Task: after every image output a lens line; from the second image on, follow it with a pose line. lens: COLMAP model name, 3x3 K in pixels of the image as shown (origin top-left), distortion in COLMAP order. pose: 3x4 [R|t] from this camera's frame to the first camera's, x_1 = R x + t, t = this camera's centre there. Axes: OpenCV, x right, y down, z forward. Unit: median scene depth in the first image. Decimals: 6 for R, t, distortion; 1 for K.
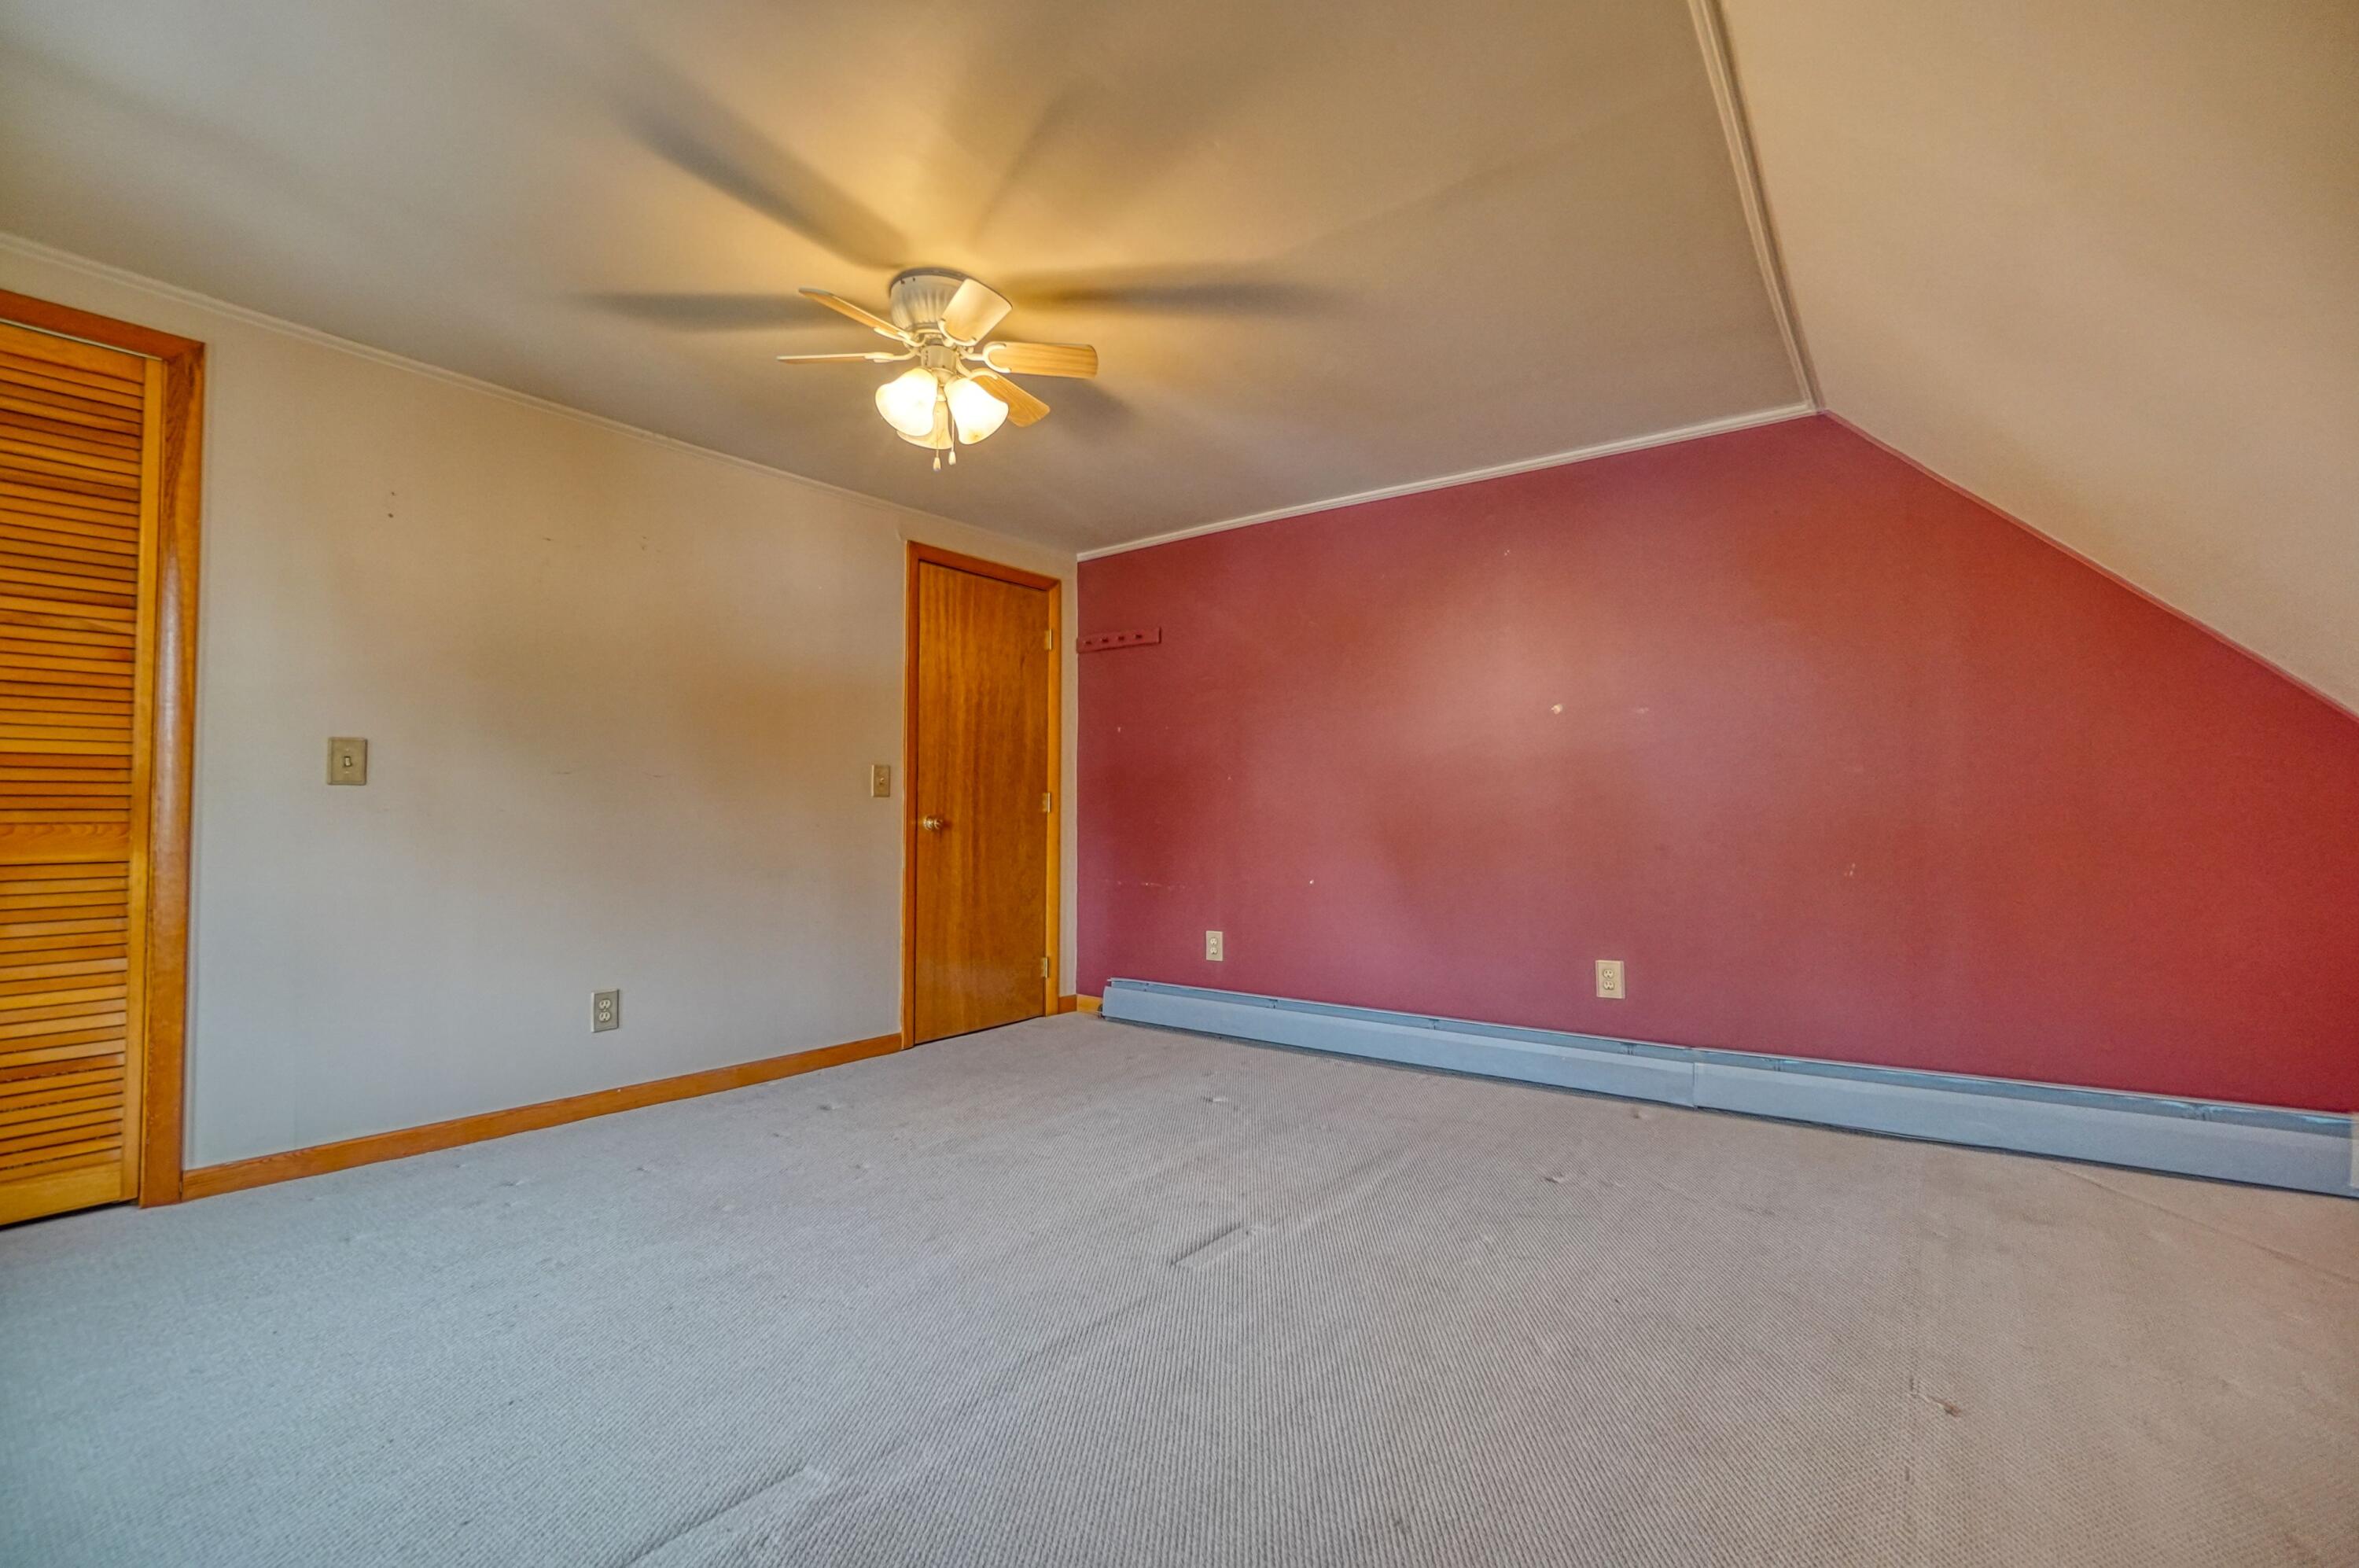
lens RADIAL K [[1018.5, 0, 1163.6], [0, 1018.5, 778.9], [0, 0, 1]] dist [-0.007454, 0.000069]
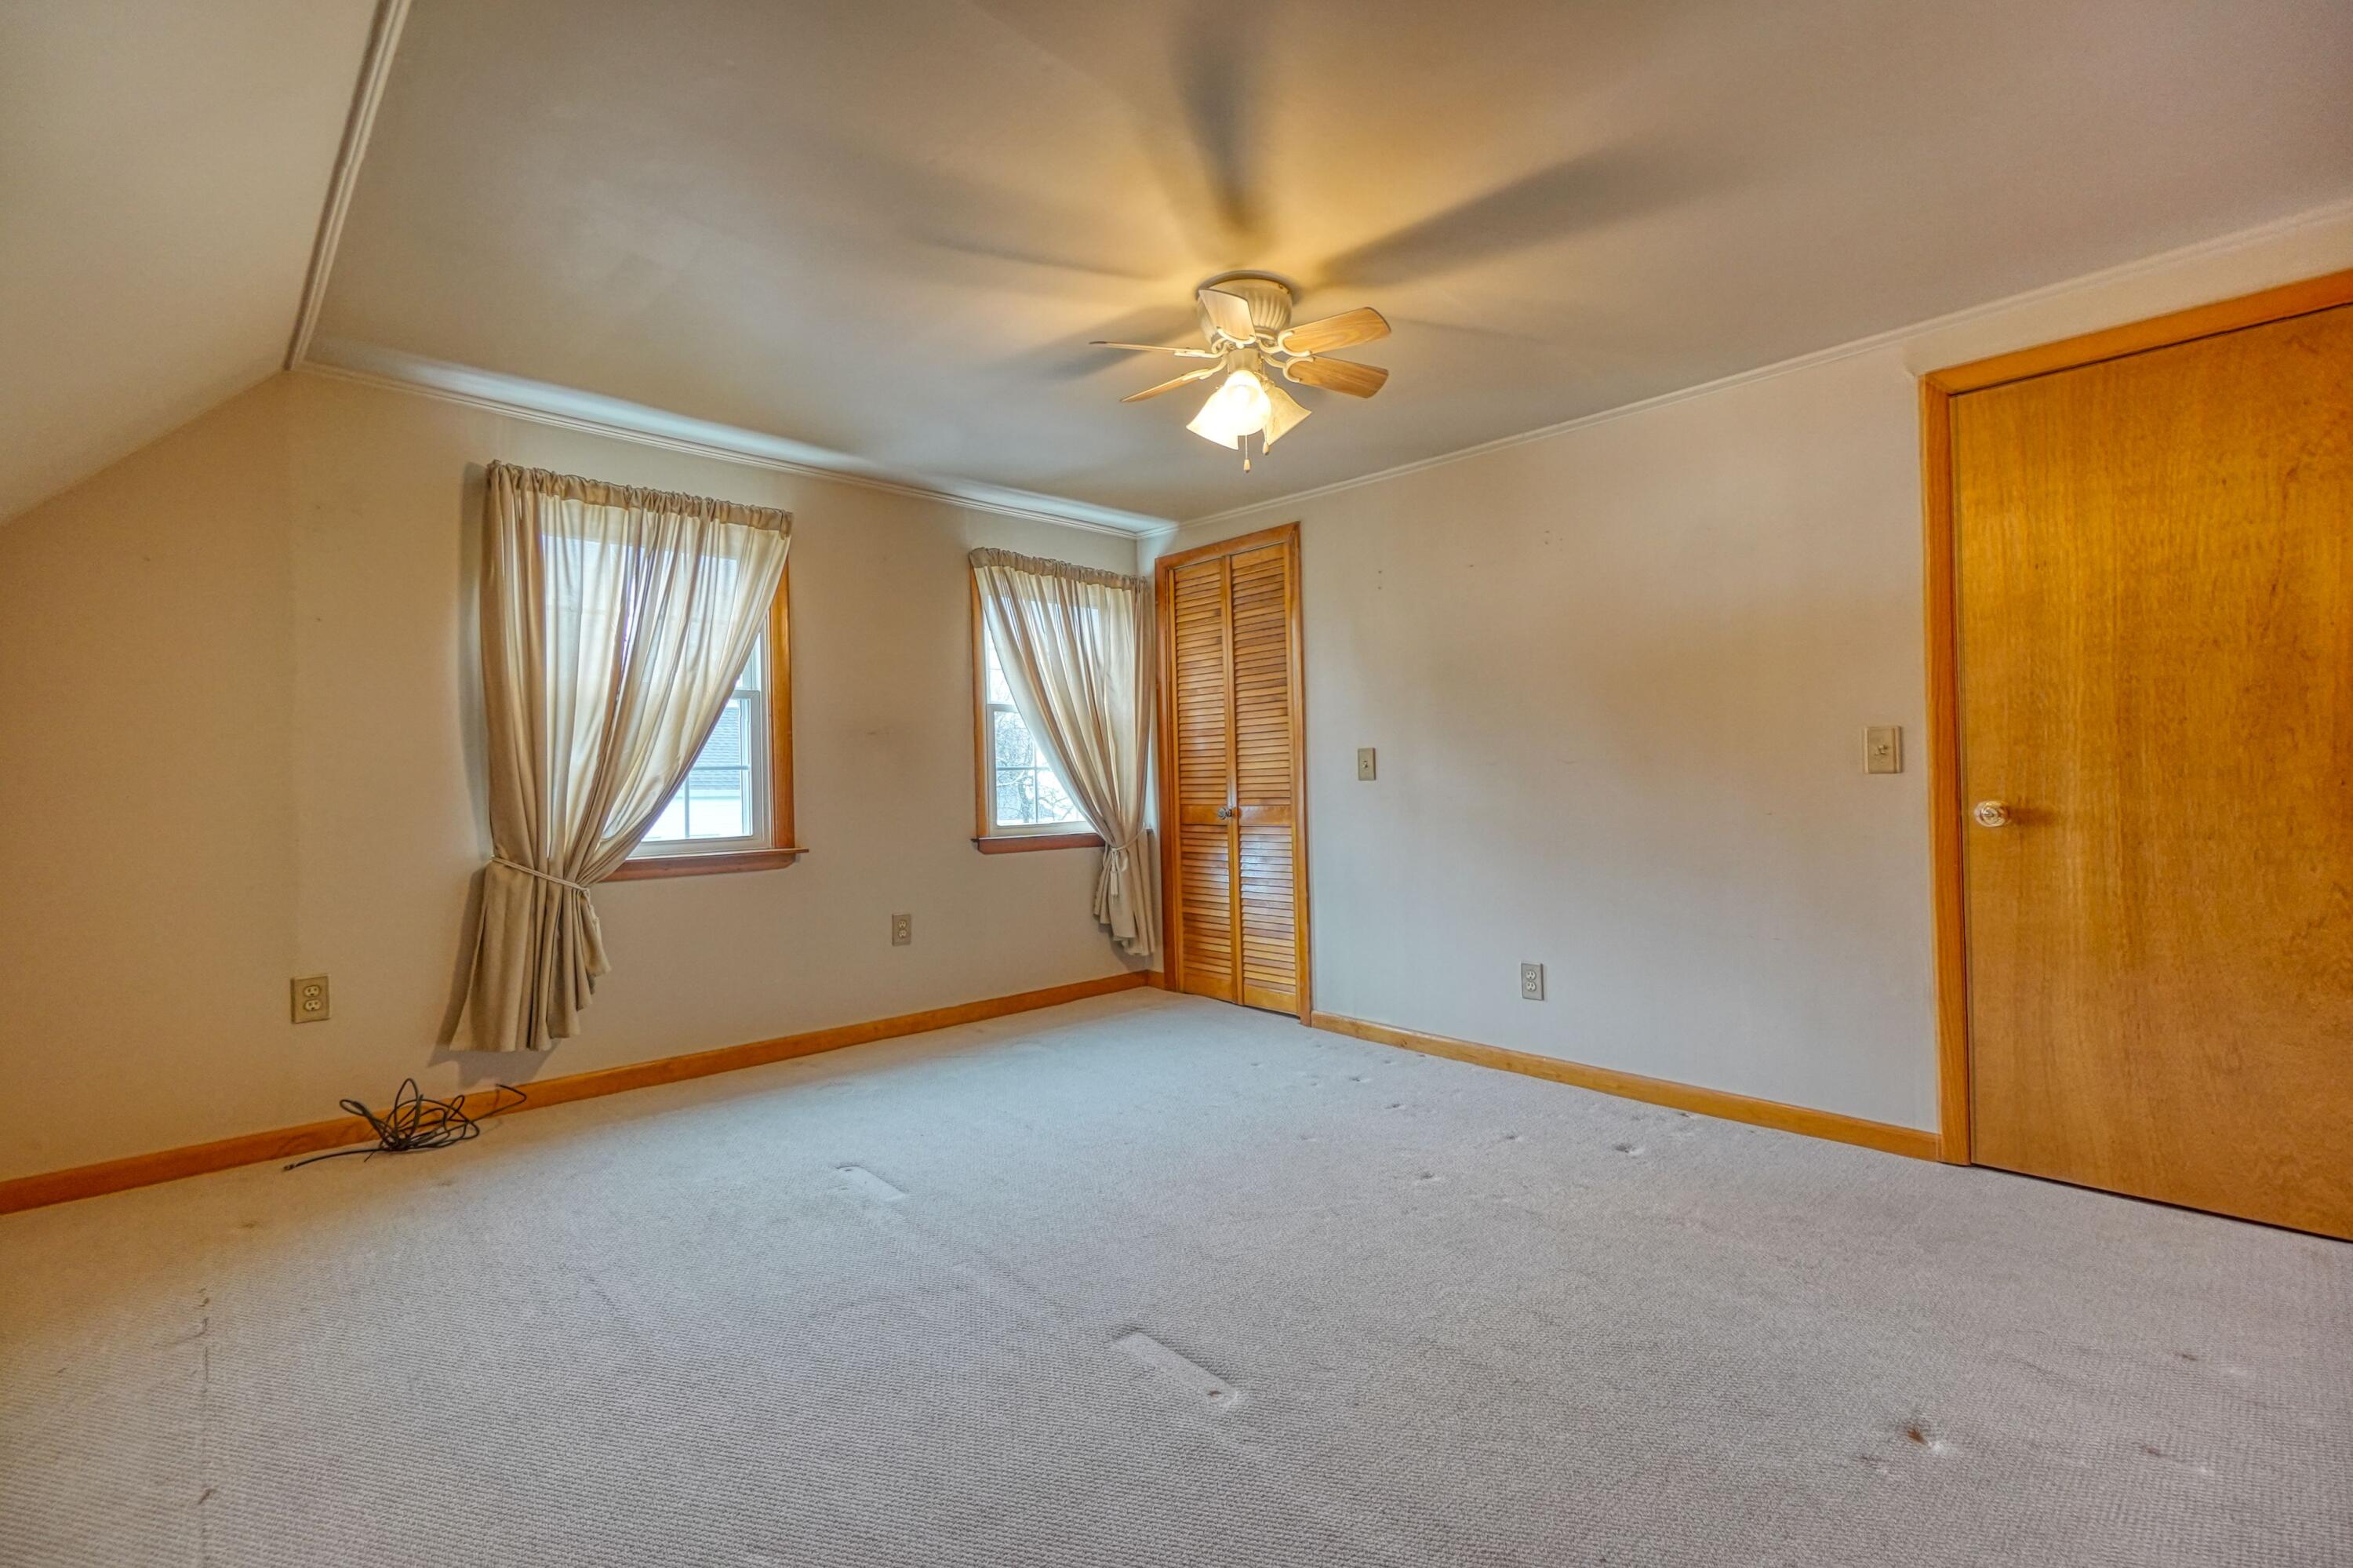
lens RADIAL K [[1015.9, 0, 1160.6], [0, 1015.9, 778.9], [0, 0, 1]] dist [-0.007454, 0.000069]
pose [[-0.152615, -0.008271, -0.988251, 0.442168], [0.046424, 0.998801, -0.015528, 0.008325], [0.987195, -0.048248, -0.152048, 0.594399]]
